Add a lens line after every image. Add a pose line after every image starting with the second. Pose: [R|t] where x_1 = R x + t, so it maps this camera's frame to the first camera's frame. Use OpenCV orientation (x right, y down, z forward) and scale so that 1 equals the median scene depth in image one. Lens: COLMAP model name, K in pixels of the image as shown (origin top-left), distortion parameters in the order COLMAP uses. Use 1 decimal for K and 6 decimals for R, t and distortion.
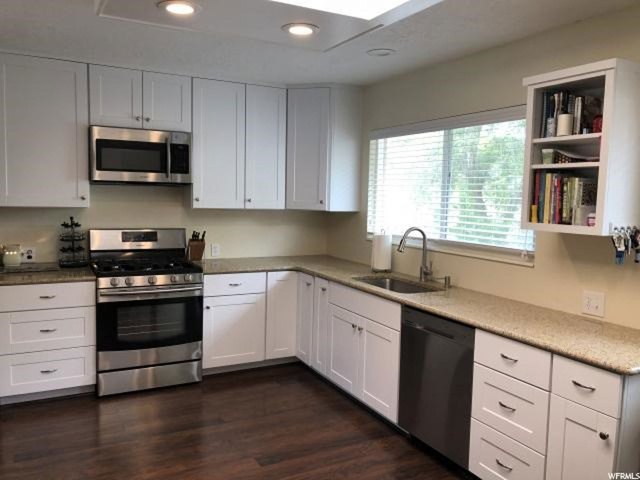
lens RADIAL K [[520.9, 0, 320.0], [0, 520.9, 240.0], [0, 0, 1]] dist [-0.002395, -0.005432]
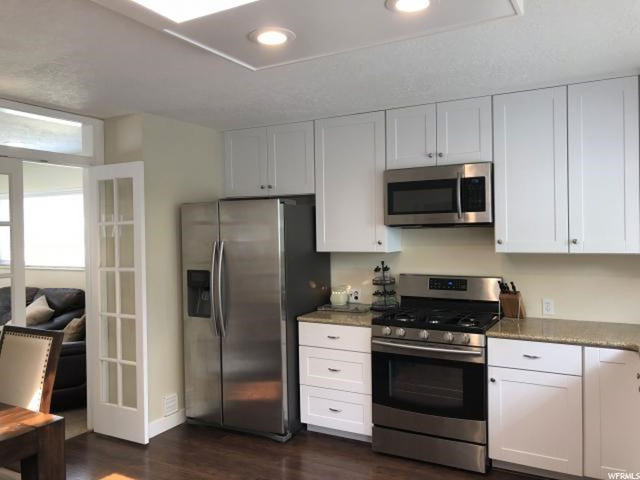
lens RADIAL K [[521.3, 0, 319.8], [0, 521.3, 232.2], [0, 0, 1]] dist [0.002354, -0.002122]
pose [[0.535375, -0.030620, -0.844059, 0.312258], [-0.045337, 0.996860, -0.064920, -0.029015], [0.843397, 0.073023, 0.532306, 0.348726]]
